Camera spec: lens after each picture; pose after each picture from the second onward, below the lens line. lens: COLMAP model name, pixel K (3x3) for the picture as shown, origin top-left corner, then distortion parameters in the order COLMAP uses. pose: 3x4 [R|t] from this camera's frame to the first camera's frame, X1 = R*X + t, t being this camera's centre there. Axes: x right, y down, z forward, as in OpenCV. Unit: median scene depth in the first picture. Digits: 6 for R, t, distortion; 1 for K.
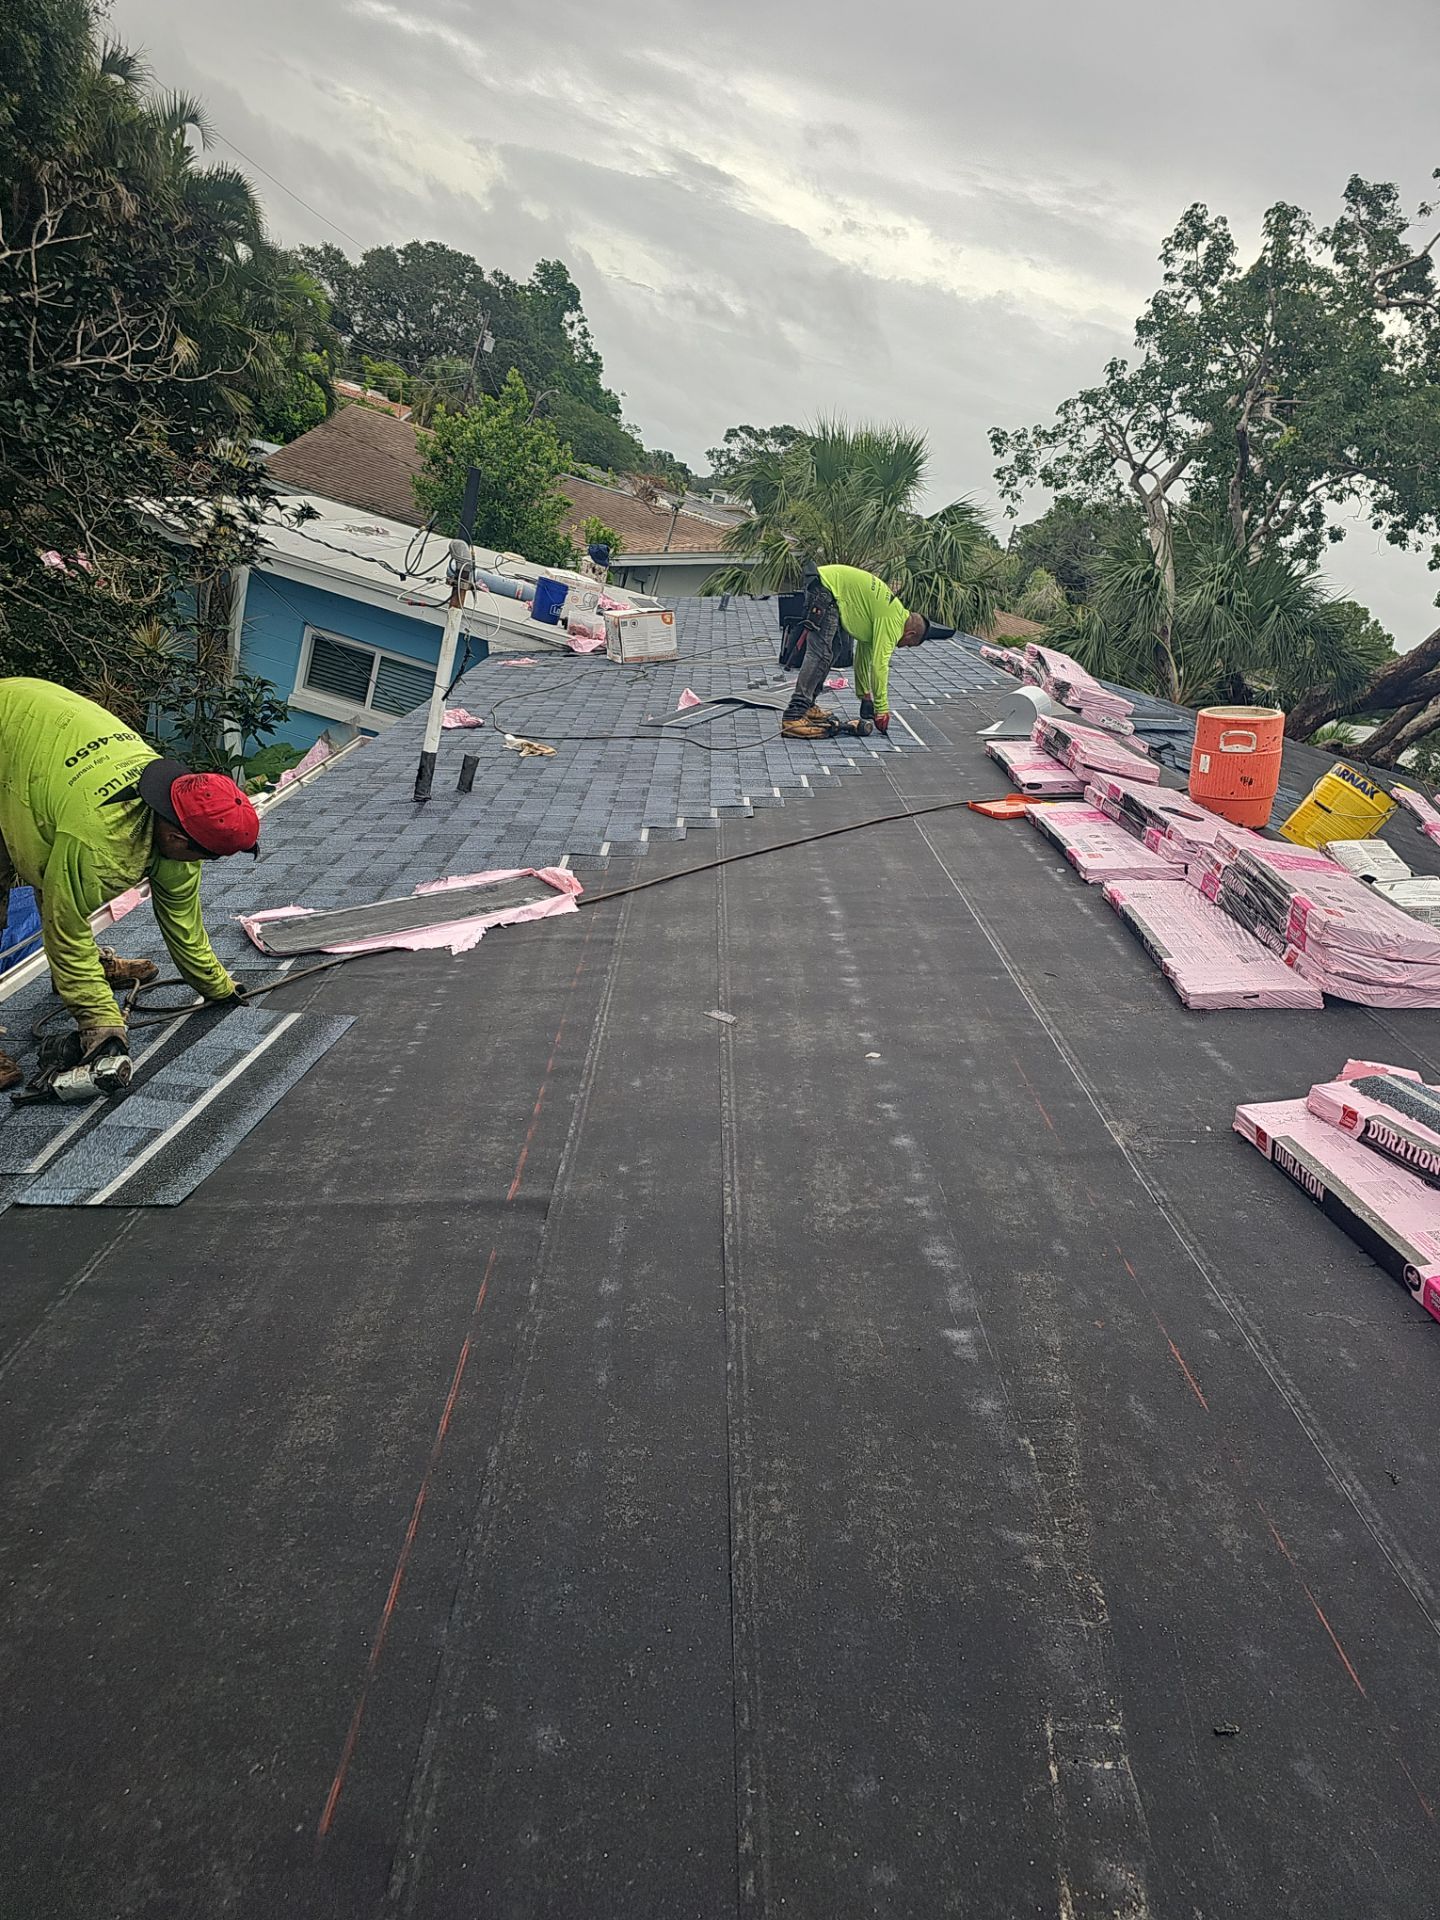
lens RADIAL K [[1257.1, 0, 717.5], [0, 1257.1, 1013.6], [0, 0, 1]] dist [0.023824, -0.025340]
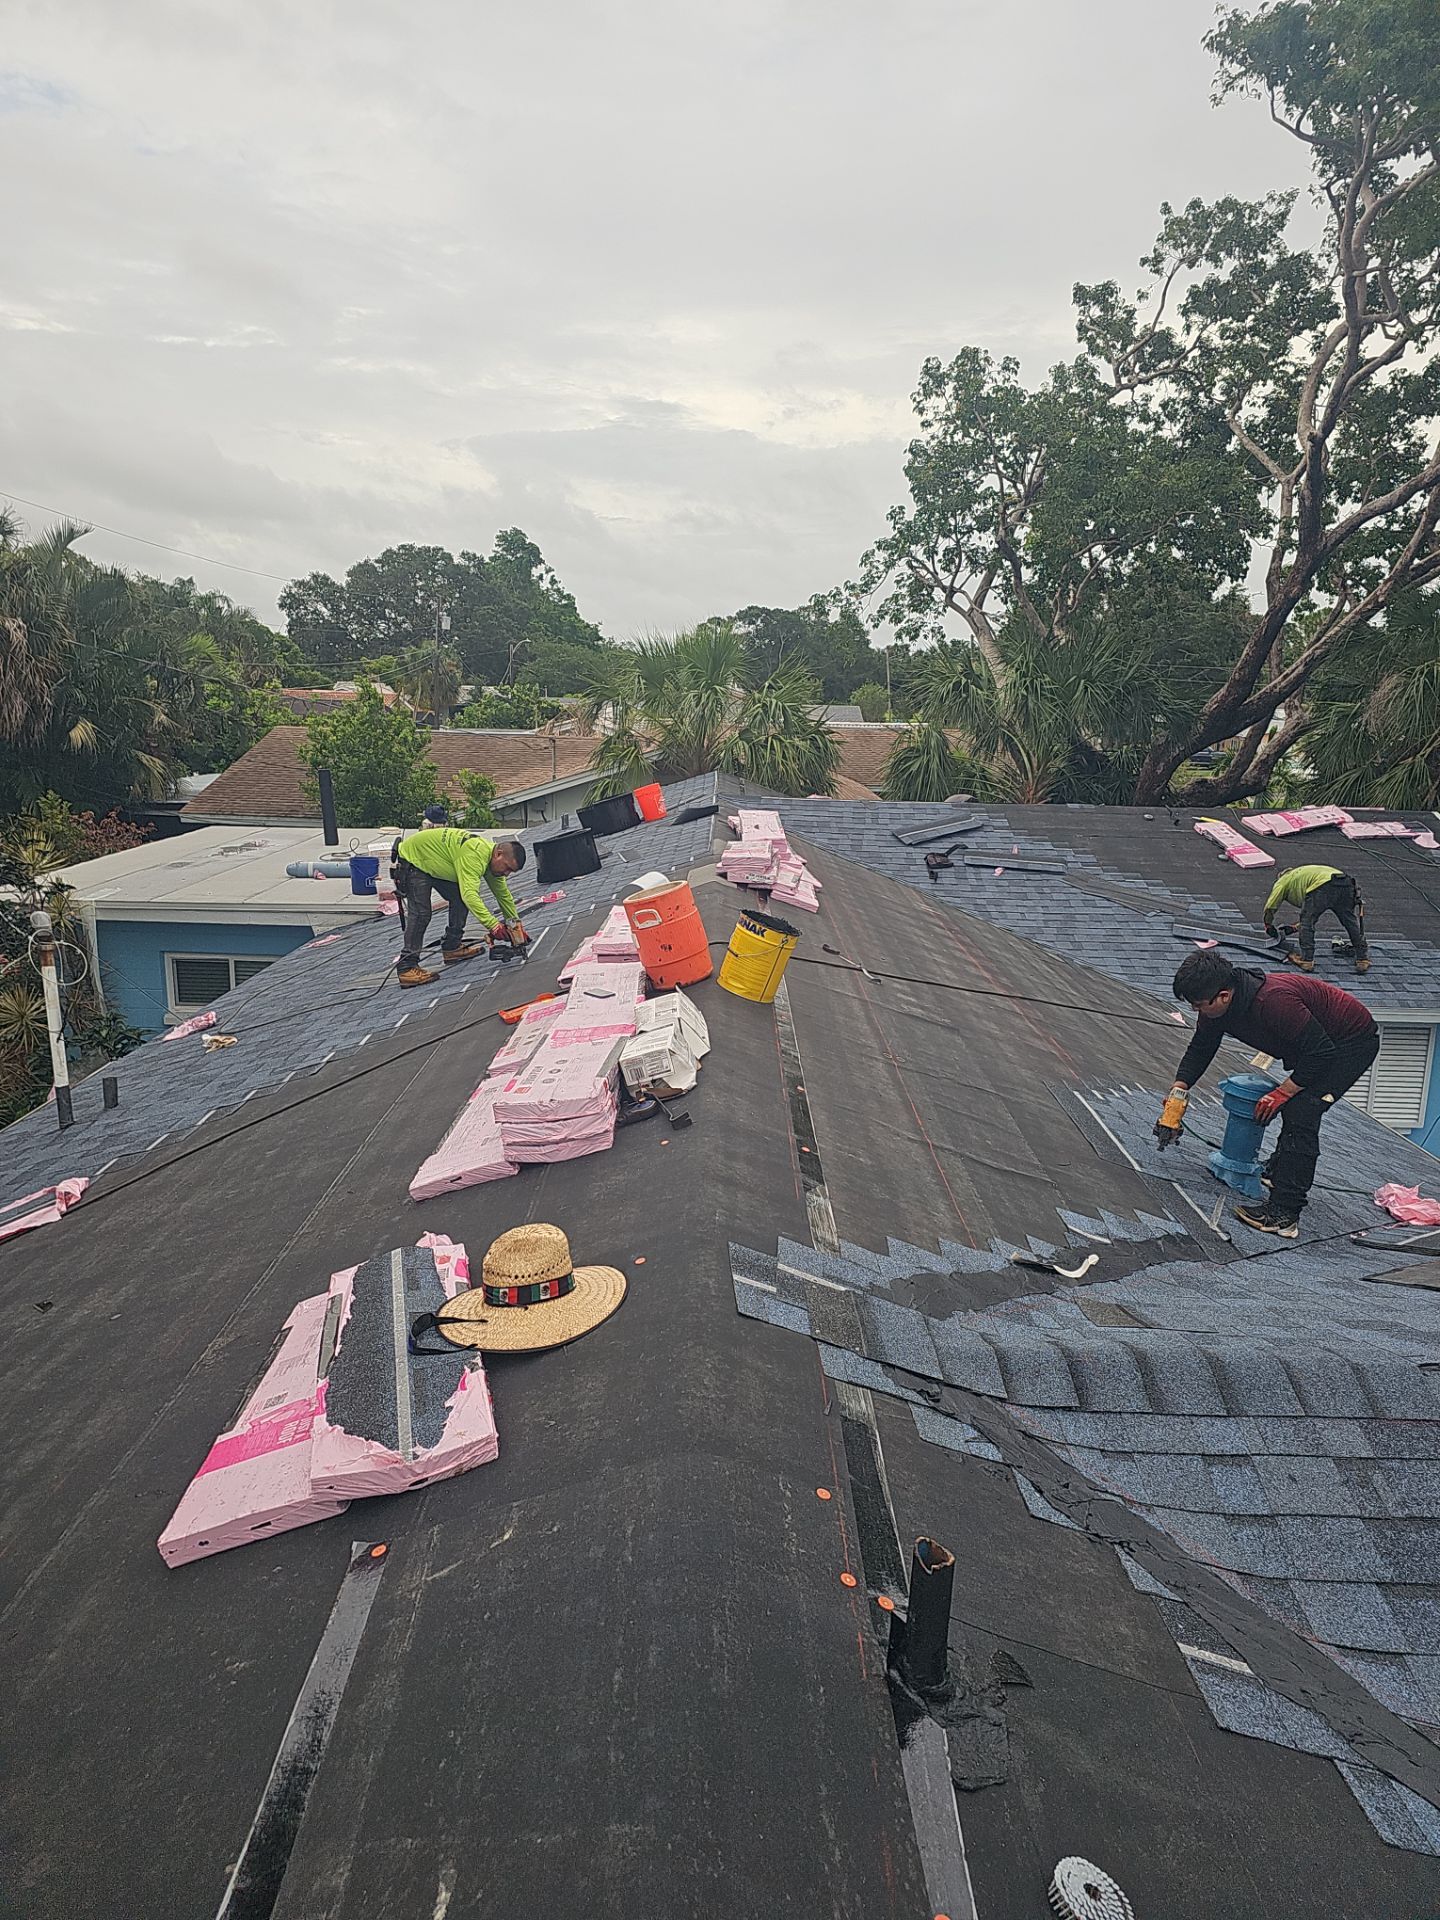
lens RADIAL K [[1250.9, 0, 717.5], [0, 1250.9, 972.7], [0, 0, 1]] dist [0.049551, -0.031118]
pose [[0.963097, -0.258944, -0.073428, 0.135170], [0.244074, 0.955221, -0.167273, 0.009848], [0.113454, 0.143178, 0.983172, -0.026251]]
